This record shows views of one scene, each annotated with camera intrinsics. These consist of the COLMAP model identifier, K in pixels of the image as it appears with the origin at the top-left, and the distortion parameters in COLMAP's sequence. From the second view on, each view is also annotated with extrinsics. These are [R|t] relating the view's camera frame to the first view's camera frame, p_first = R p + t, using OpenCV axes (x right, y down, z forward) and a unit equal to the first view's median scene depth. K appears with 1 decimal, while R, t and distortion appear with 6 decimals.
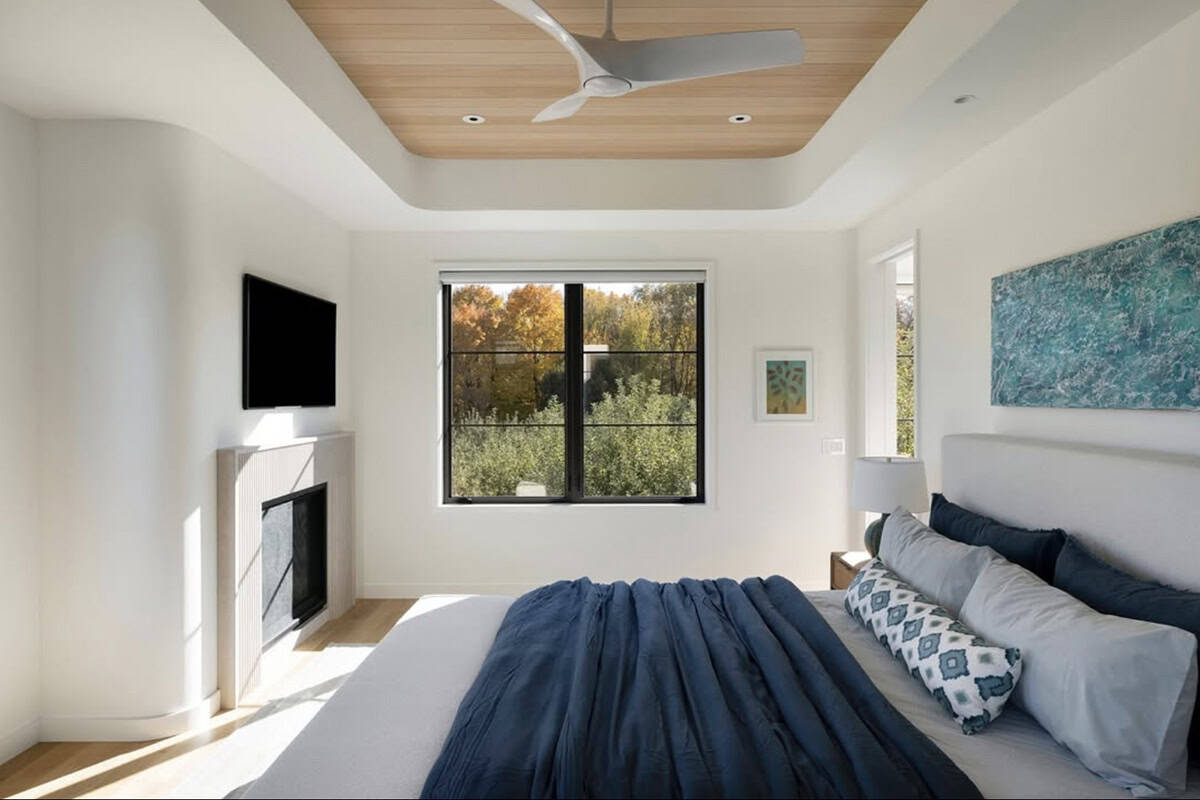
lens RADIAL K [[800.5, 0, 600.0], [0, 800.5, 400.0], [0, 0, 1]] dist [-0.001383, 0.002488]
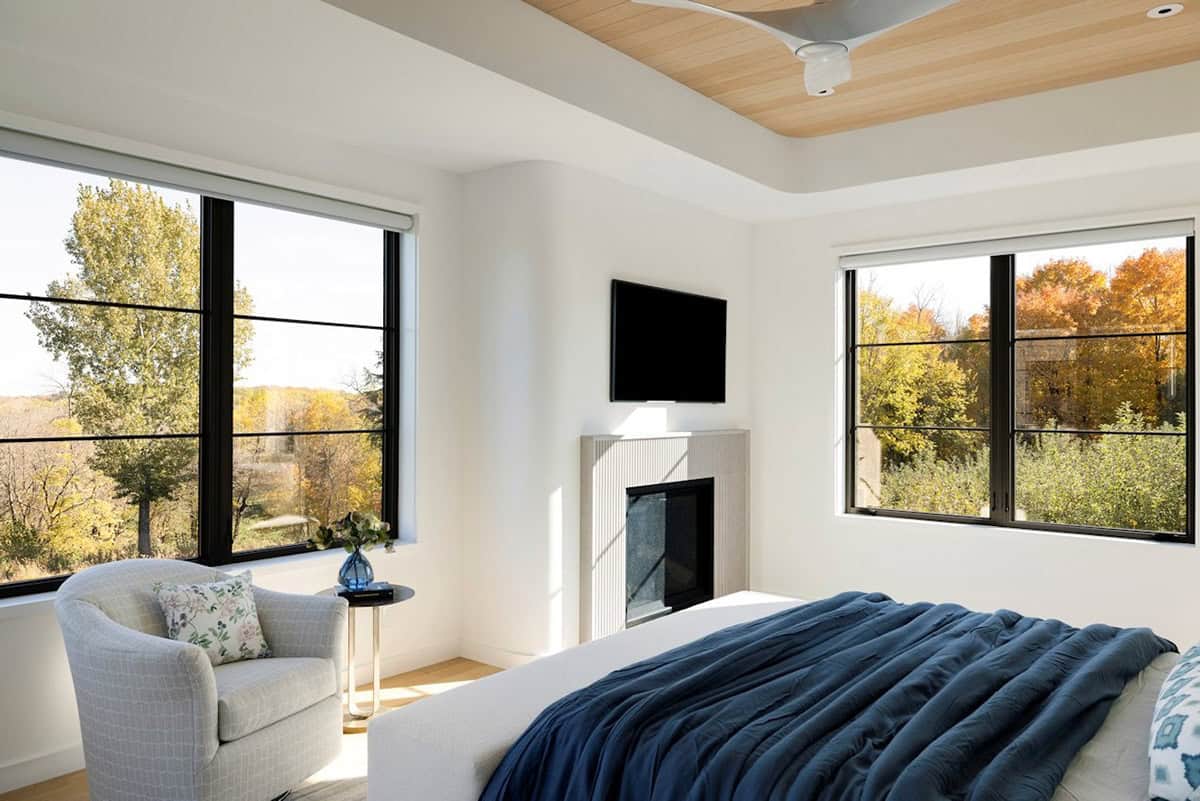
lens RADIAL K [[1031.5, 0, 600.0], [0, 1031.5, 400.5], [0, 0, 1]] dist [0.006561, 0.006136]
pose [[0.727253, -0.001144, -0.686369, 0.450002], [-0.014178, 0.999760, -0.016688, 0.029102], [0.686223, 0.021867, 0.727062, -0.038900]]
